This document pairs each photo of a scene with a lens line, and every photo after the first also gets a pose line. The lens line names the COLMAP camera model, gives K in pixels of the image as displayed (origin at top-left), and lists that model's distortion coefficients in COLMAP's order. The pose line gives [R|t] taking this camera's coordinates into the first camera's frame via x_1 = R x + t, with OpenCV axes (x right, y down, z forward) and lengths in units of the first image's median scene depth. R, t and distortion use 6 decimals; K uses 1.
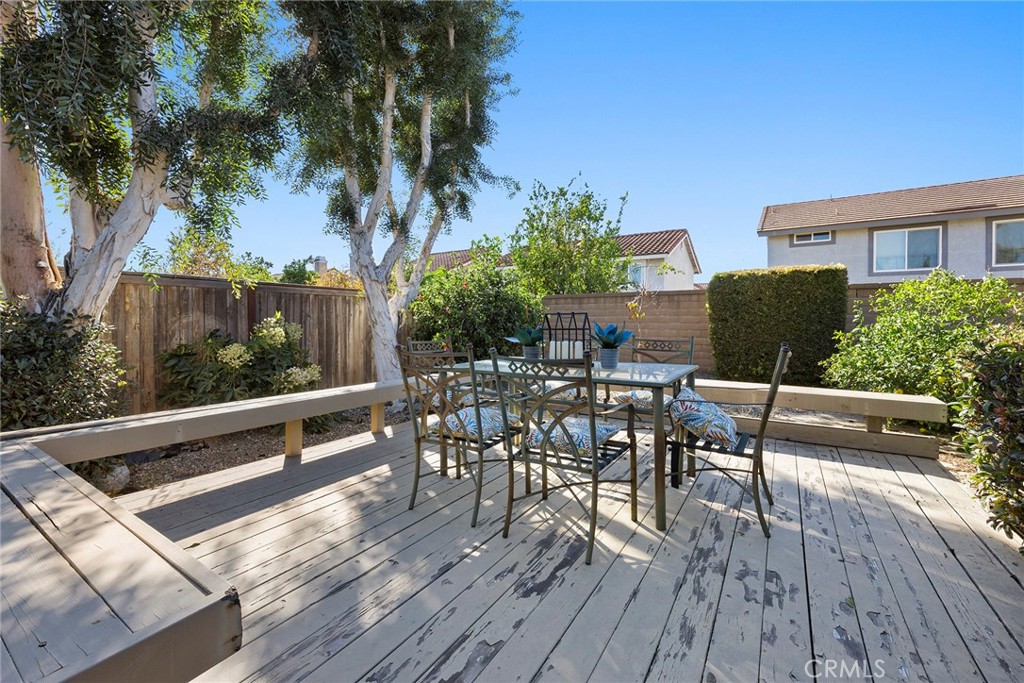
lens RADIAL K [[416.6, 0, 512.3], [0, 416.6, 325.4], [0, 0, 1]] dist [0.001198, 0.000065]
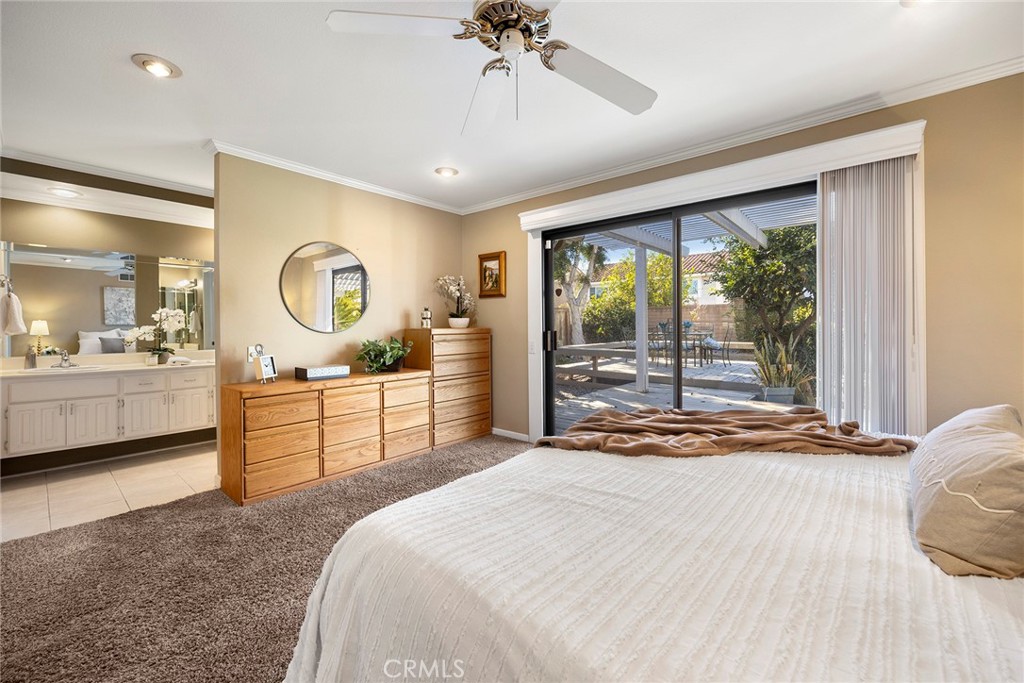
lens RADIAL K [[416.6, 0, 512.3], [0, 416.6, 325.4], [0, 0, 1]] dist [0.001198, 0.000065]
pose [[0.992566, -0.005426, -0.121585, -0.366479], [0.004857, 0.999976, -0.004975, 0.013583], [0.121609, 0.004347, 0.992569, -1.215159]]
